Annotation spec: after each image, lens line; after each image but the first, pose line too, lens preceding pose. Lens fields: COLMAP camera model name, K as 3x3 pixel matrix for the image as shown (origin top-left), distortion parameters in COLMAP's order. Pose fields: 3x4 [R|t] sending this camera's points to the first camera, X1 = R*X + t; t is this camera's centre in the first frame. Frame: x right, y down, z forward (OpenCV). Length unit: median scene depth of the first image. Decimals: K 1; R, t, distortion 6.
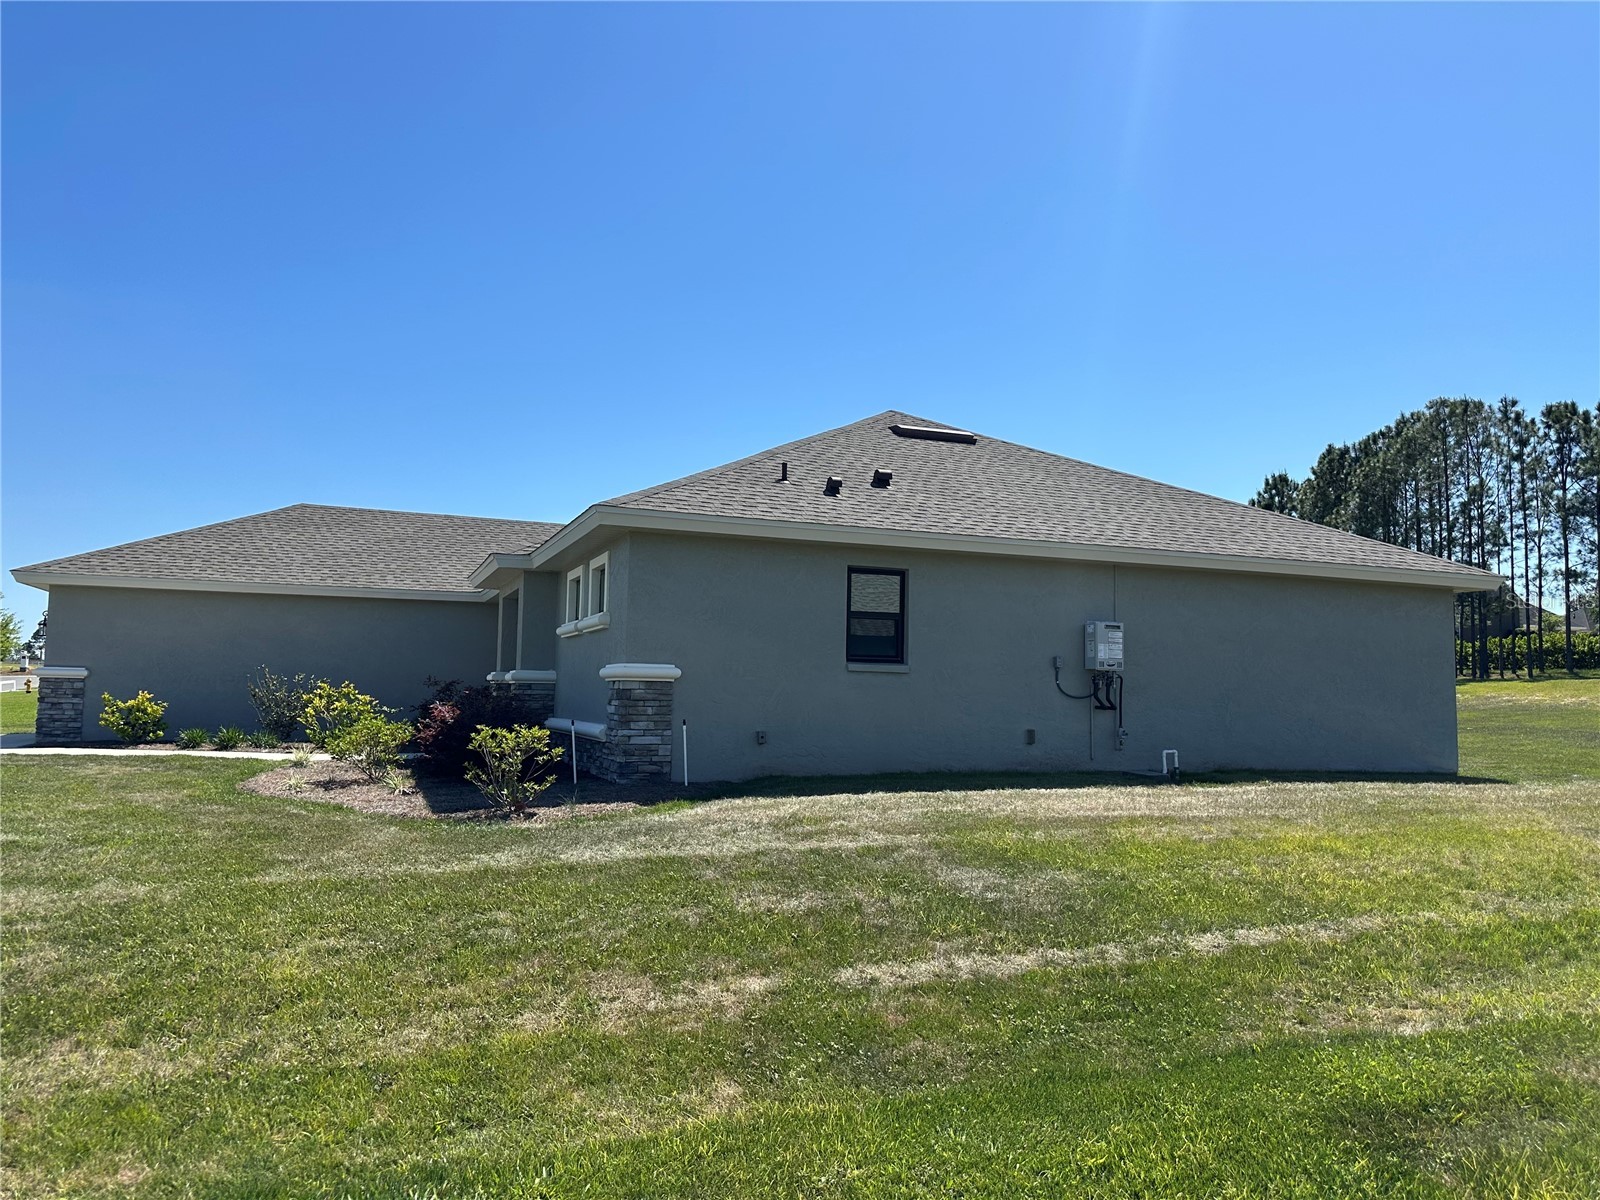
lens RADIAL K [[1132.5, 0, 800.2], [0, 1132.5, 600.6], [0, 0, 1]] dist [0.025656, -0.006039]
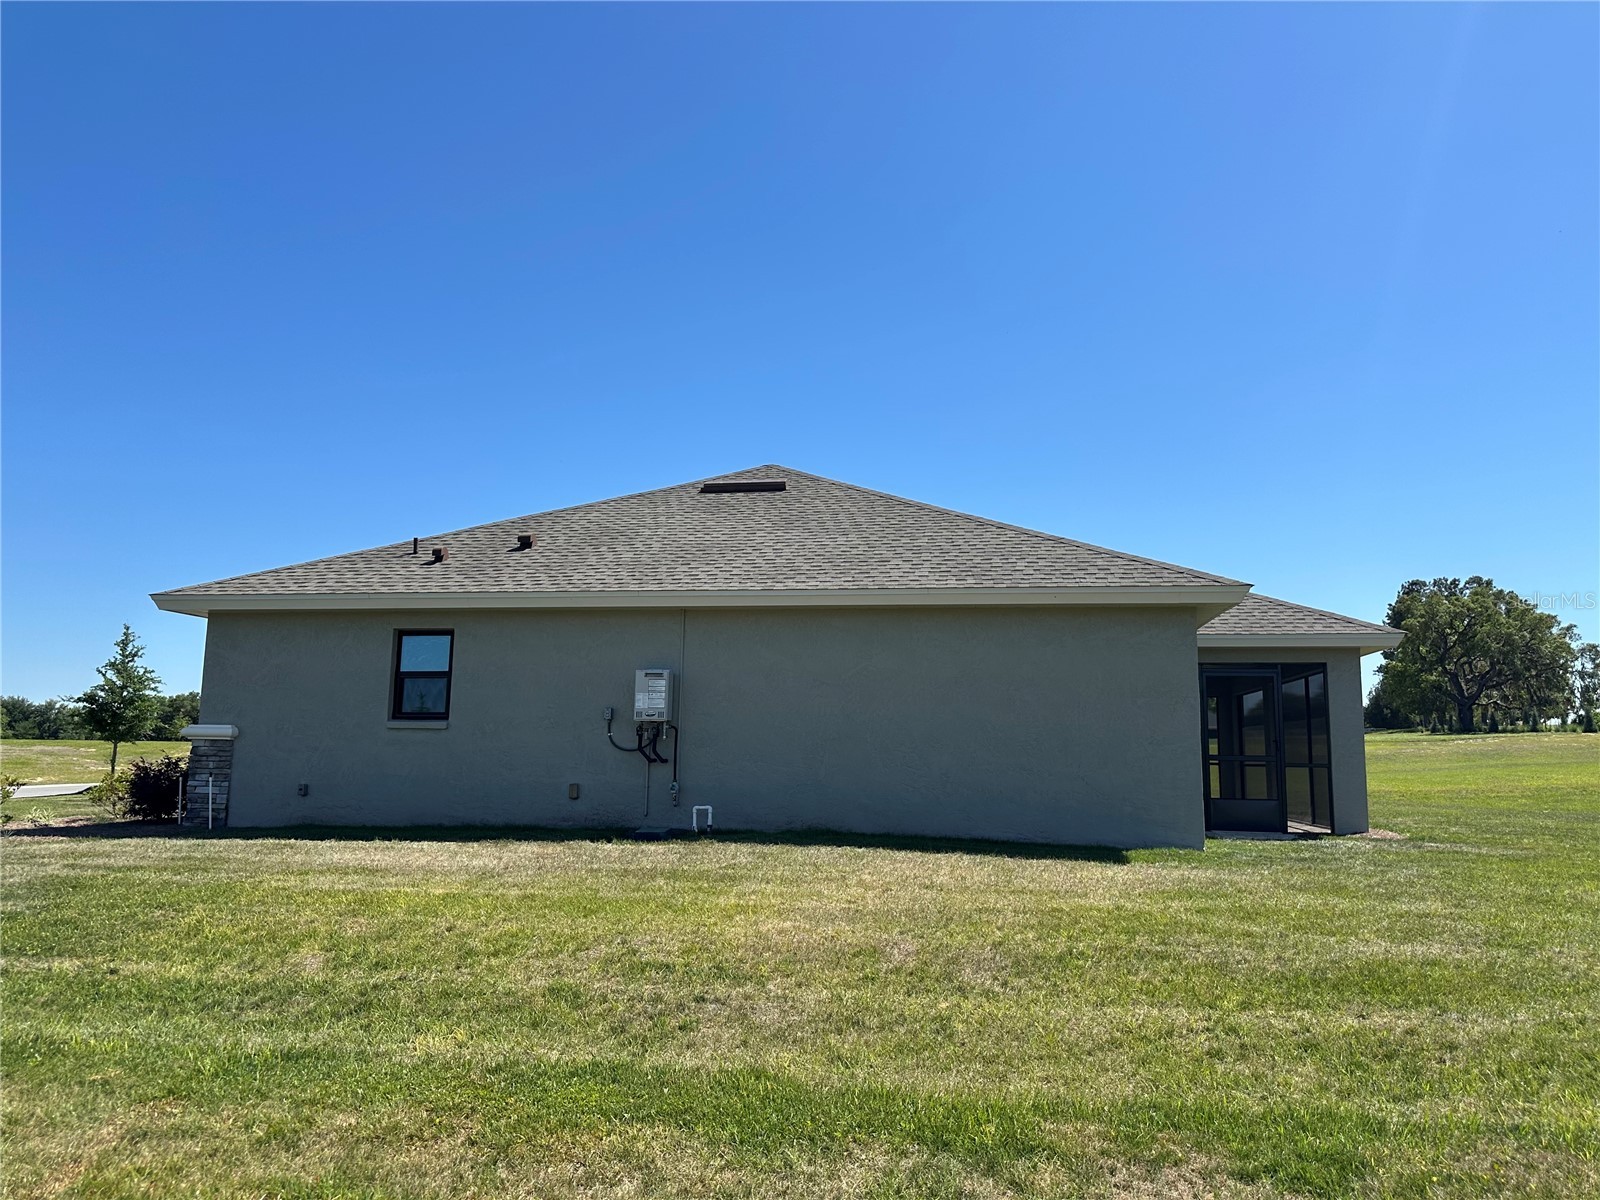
lens RADIAL K [[1132.5, 0, 800.8], [0, 1132.5, 600.2], [0, 0, 1]] dist [0.025656, -0.006039]
pose [[0.876668, -0.074772, -0.475249, 0.850480], [0.046142, 0.996363, -0.071642, 0.034930], [0.478877, 0.040877, 0.876930, 0.222586]]
